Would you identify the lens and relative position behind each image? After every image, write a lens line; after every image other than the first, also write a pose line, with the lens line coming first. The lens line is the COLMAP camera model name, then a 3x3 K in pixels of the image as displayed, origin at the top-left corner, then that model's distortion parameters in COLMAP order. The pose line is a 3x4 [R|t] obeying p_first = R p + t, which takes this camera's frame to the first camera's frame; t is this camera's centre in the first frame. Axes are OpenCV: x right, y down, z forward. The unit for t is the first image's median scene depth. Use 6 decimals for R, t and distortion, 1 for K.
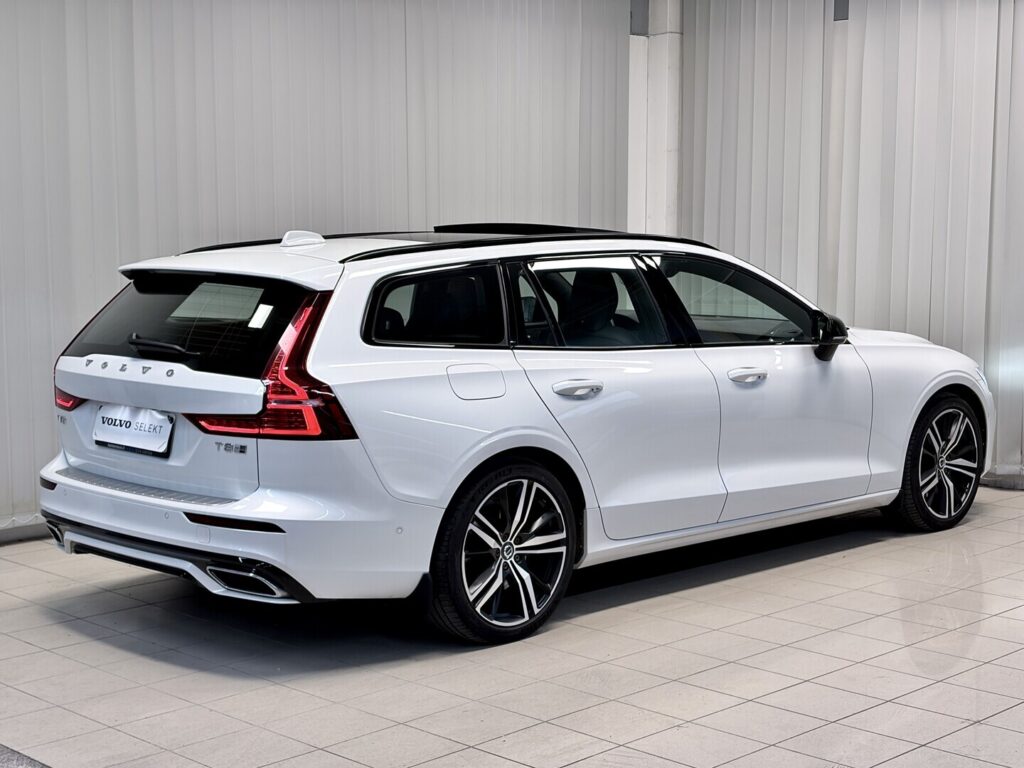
lens RADIAL K [[1718.5, 0, 506.4], [0, 1718.5, 389.3], [0, 0, 1]] dist [0.074939, 0.000000]
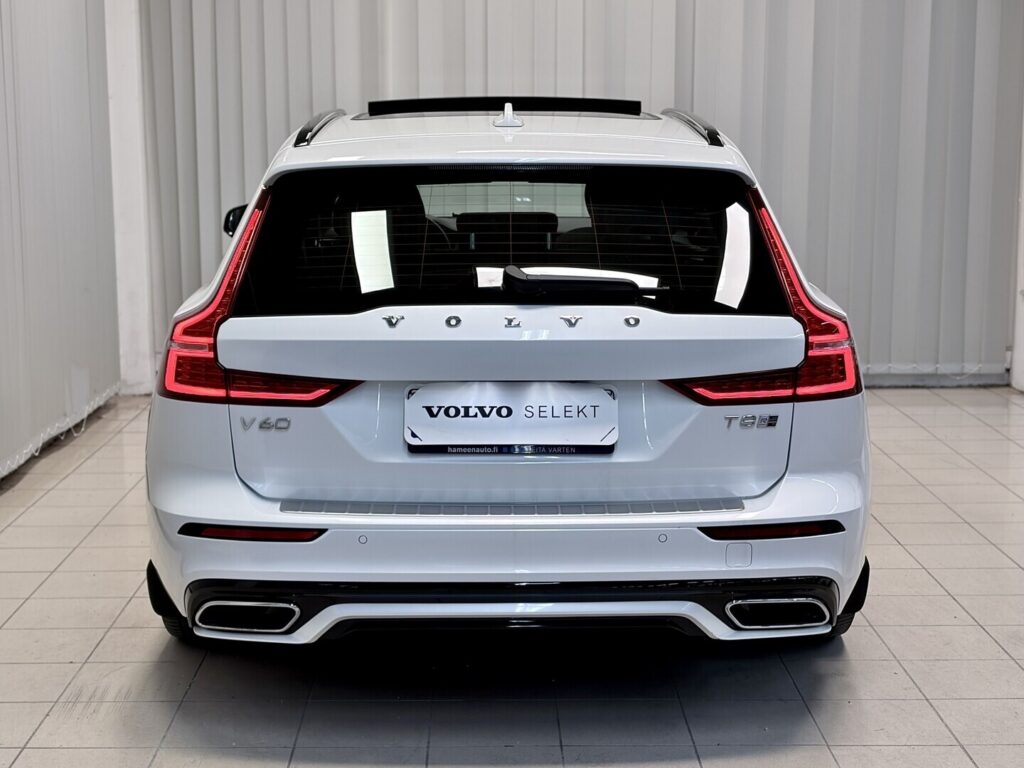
lens RADIAL K [[1813.3, 0, 549.4], [0, 1813.3, 359.6], [0, 0, 1]] dist [0.108910, 0.000000]
pose [[0.681399, -0.102936, 0.724638, -0.688038], [0.076683, 0.994652, 0.069184, -0.043123], [-0.727884, 0.008425, 0.685648, 0.535799]]
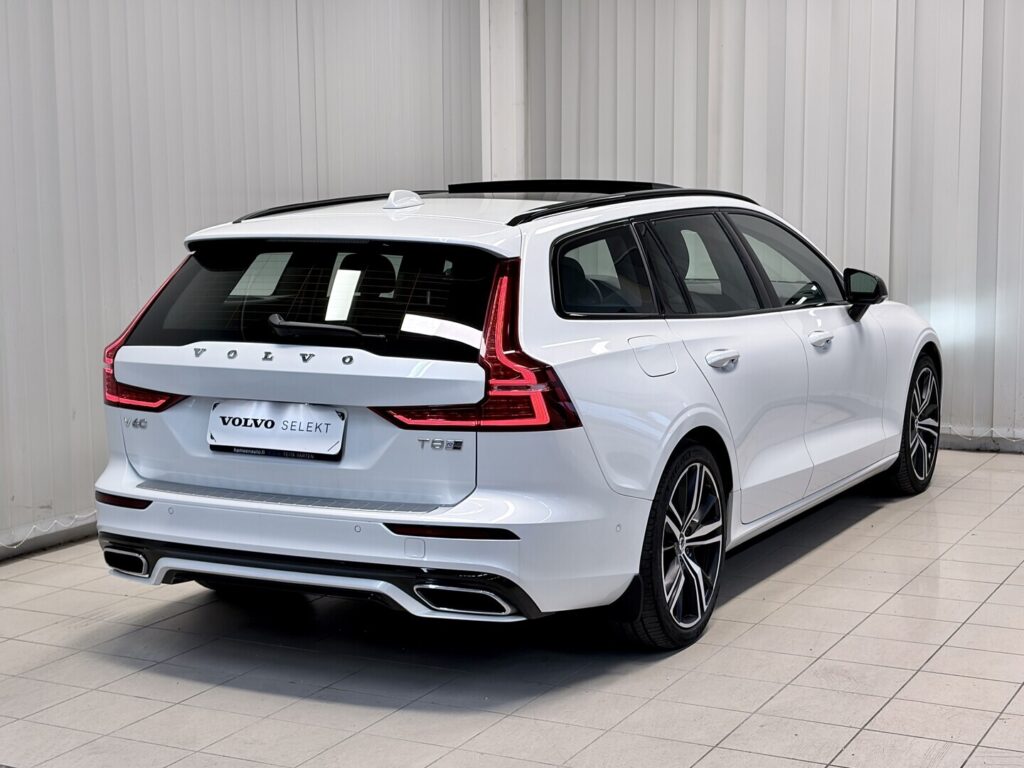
lens RADIAL K [[1813.3, 0, 511.0], [0, 1813.3, 382.3], [0, 0, 1]] dist [0.108910, 0.000000]
pose [[0.952154, -0.044393, 0.302376, -0.374148], [0.041384, 0.999009, 0.016353, -0.009342], [-0.302802, -0.003057, 0.953049, 0.127090]]
